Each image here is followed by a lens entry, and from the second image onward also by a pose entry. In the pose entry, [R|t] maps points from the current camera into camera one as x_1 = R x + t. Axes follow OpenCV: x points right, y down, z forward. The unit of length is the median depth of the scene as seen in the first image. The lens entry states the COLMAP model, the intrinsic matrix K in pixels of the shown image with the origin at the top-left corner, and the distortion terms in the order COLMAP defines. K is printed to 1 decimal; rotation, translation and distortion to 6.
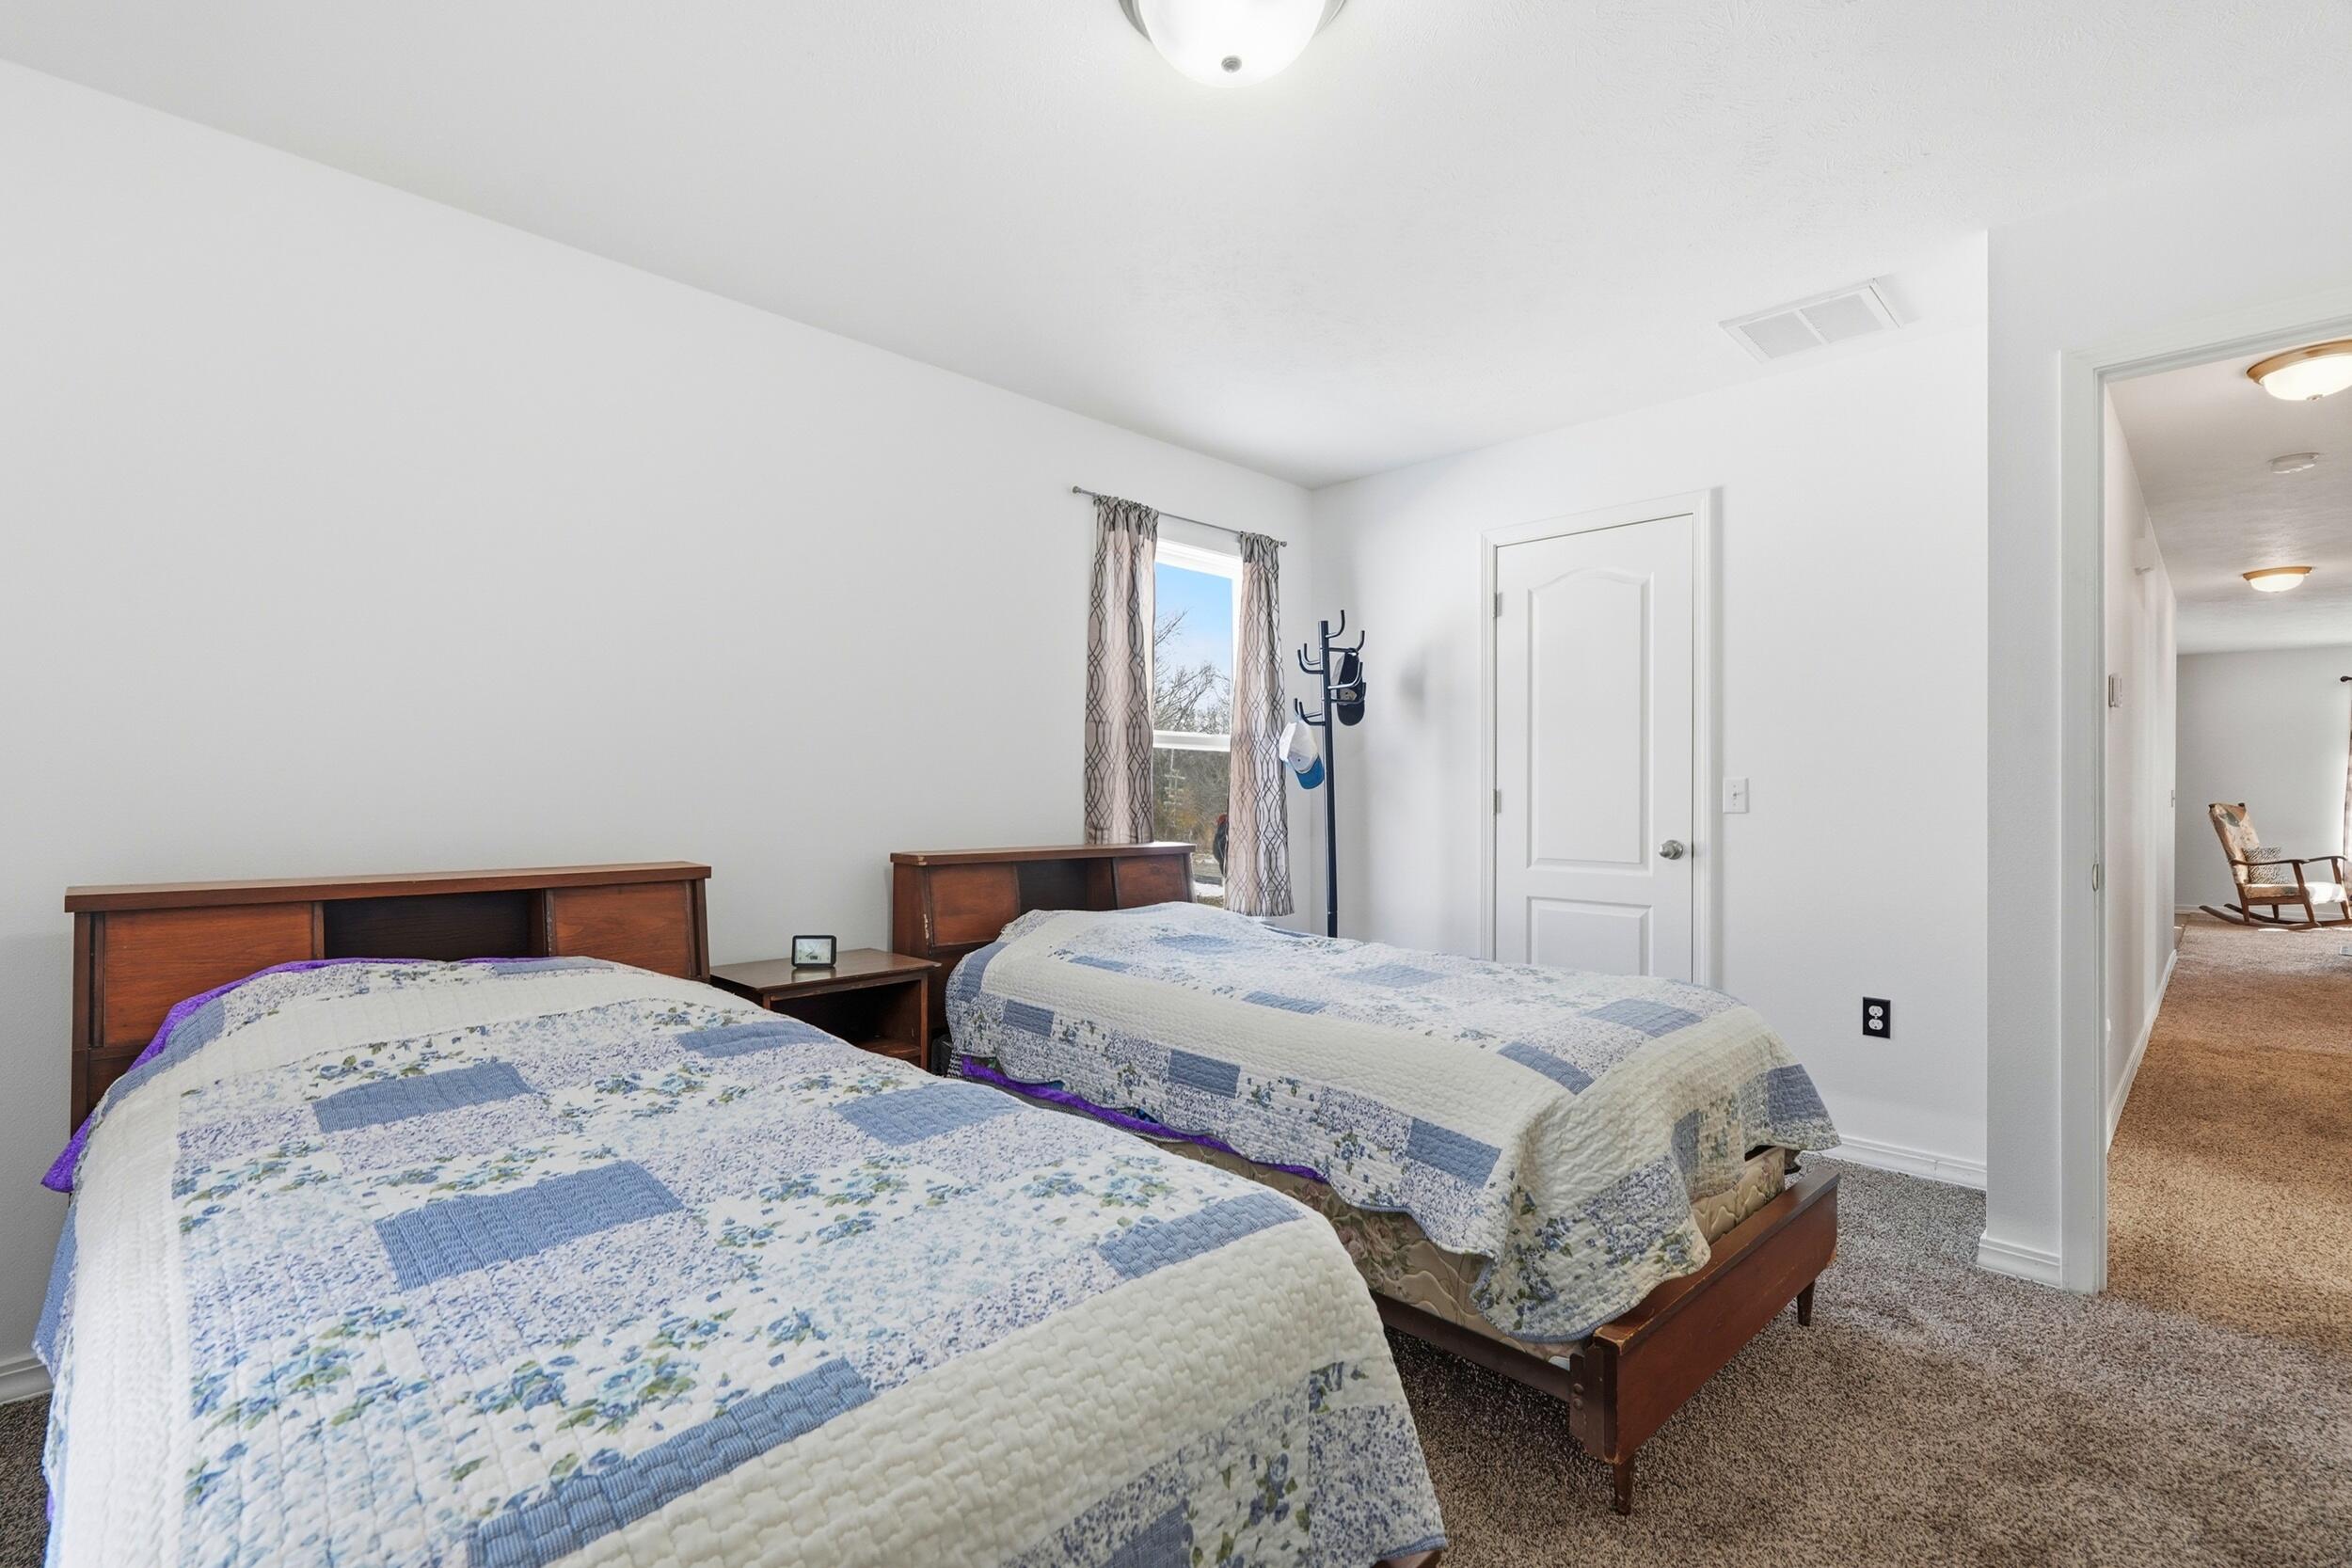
lens RADIAL K [[1070.6, 0, 1173.1], [0, 1070.6, 780.0], [0, 0, 1]] dist [-0.001417, 0.000629]
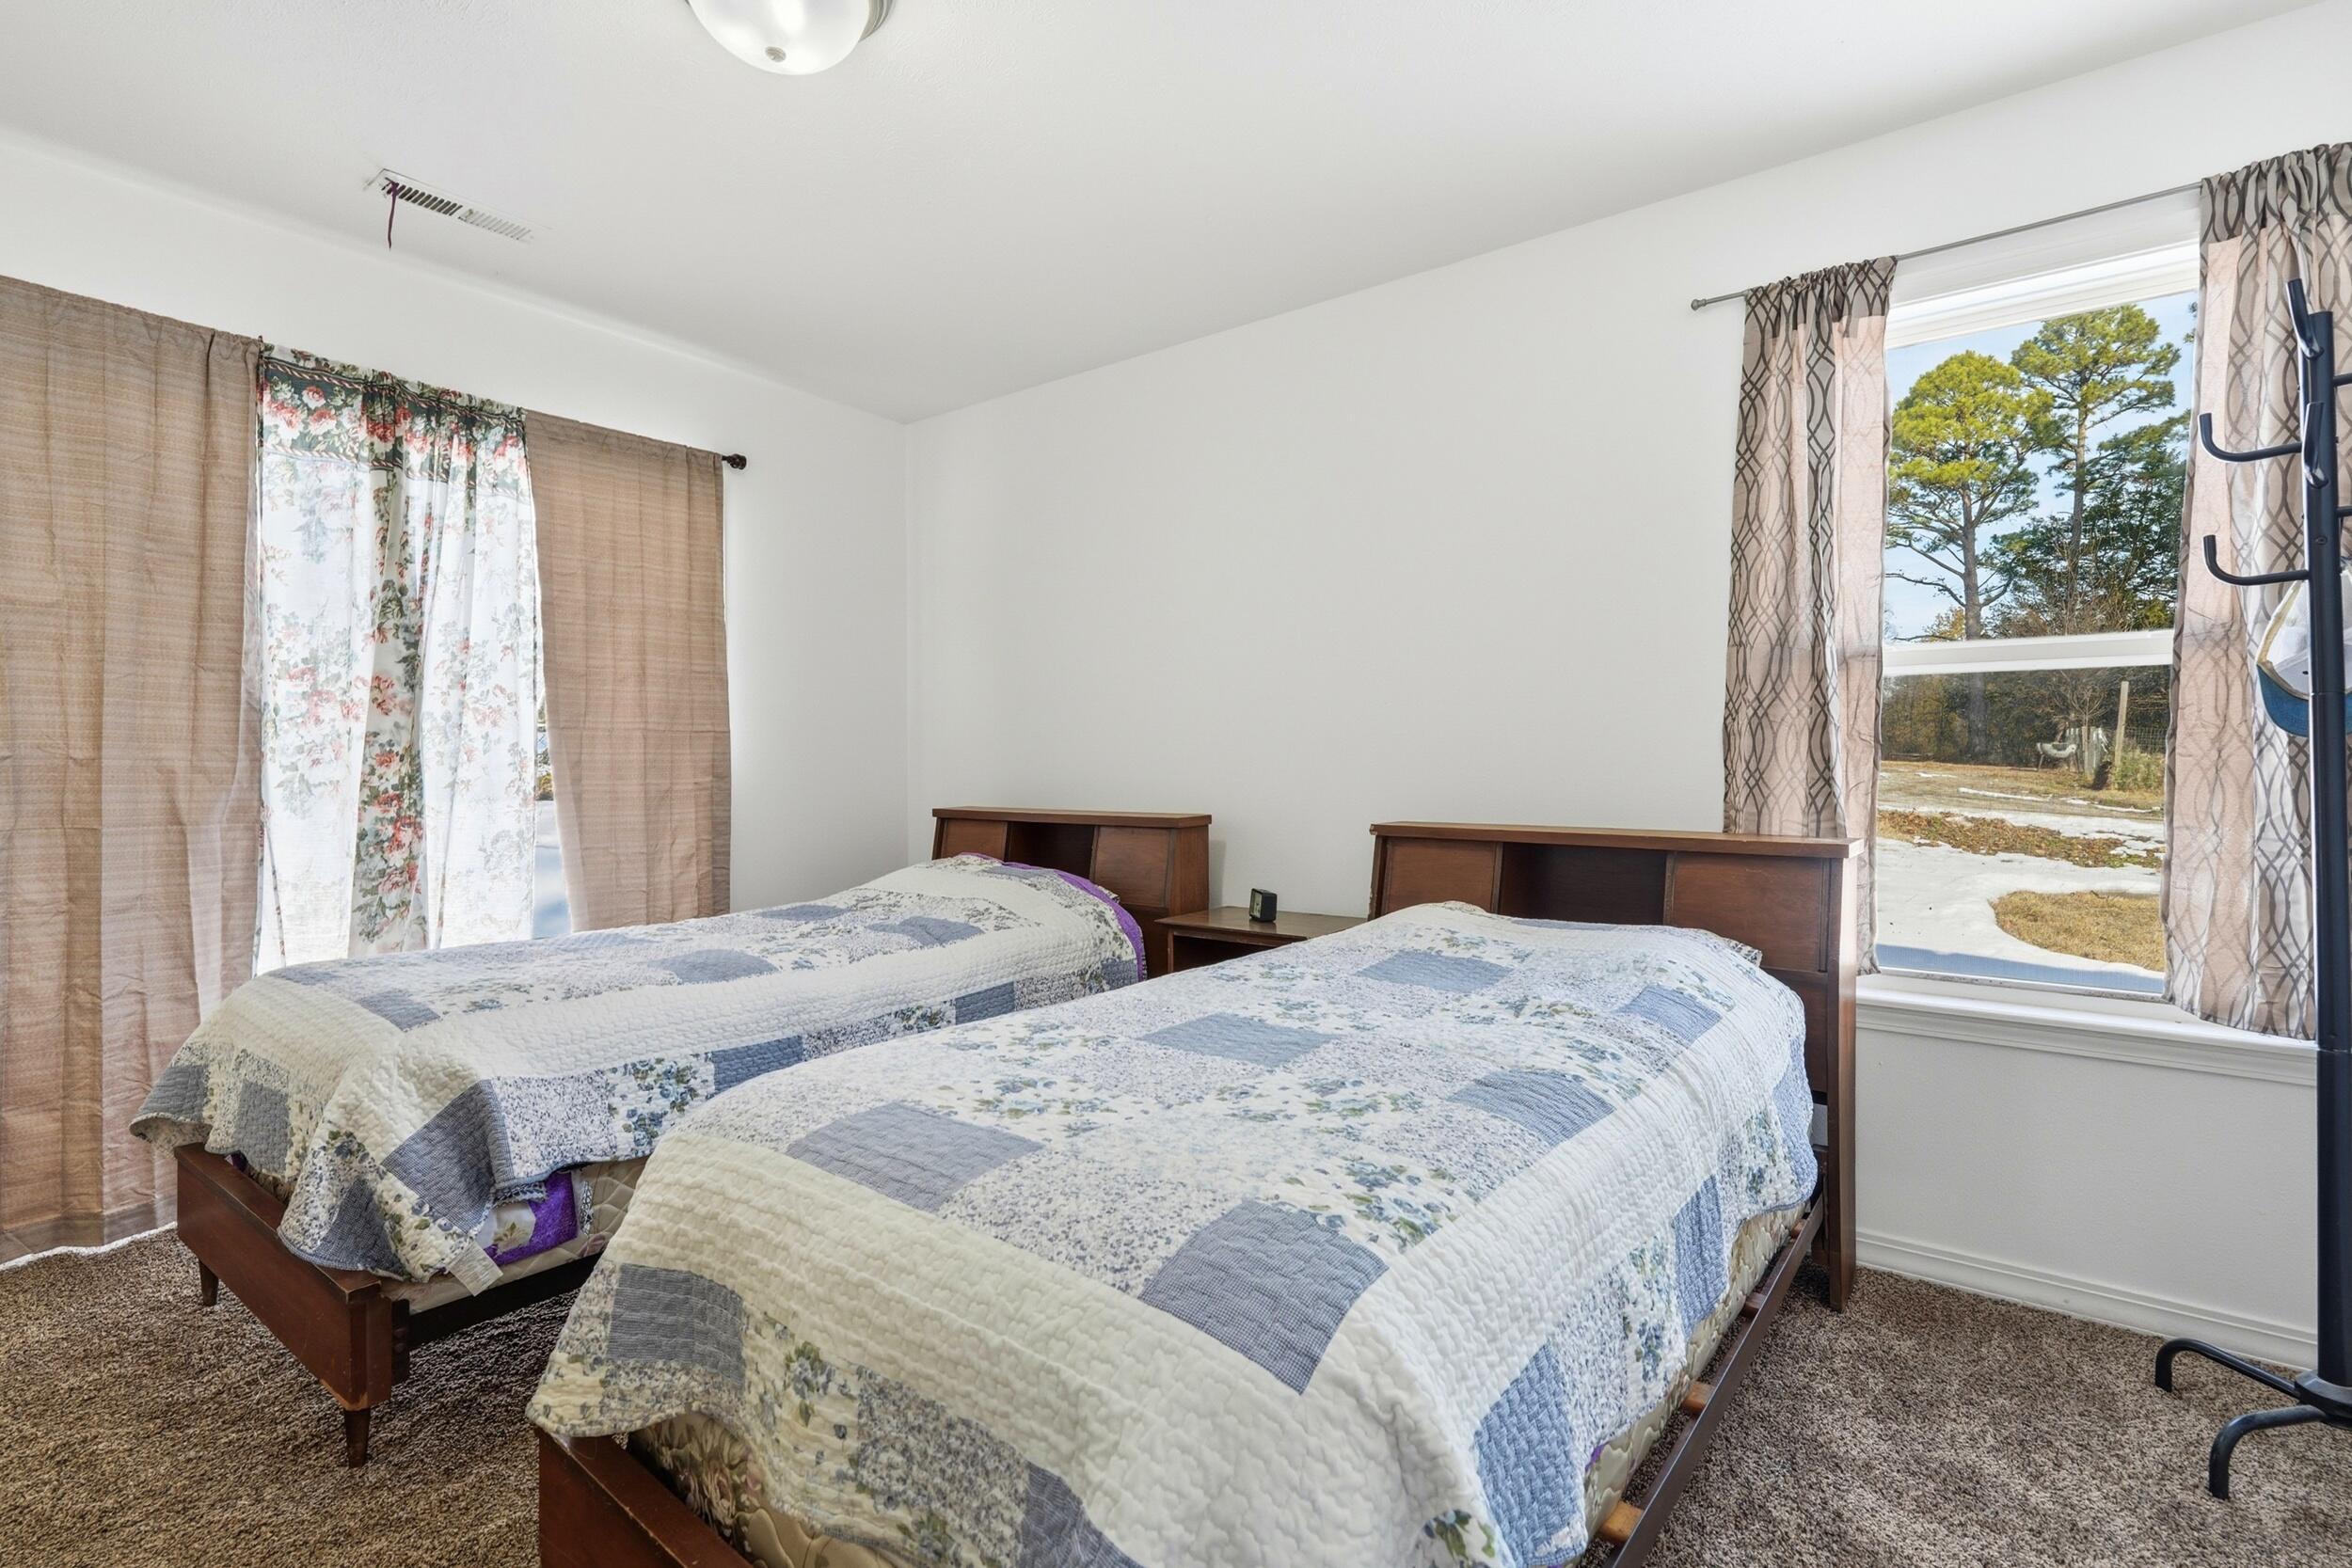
lens RADIAL K [[1070.6, 0, 1173.1], [0, 1070.6, 780.0], [0, 0, 1]] dist [-0.001417, 0.000629]
pose [[0.100366, 0.019600, -0.994758, 0.648154], [0.010501, 0.999729, 0.020757, 0.028943], [0.994895, -0.012529, 0.100133, 0.634746]]
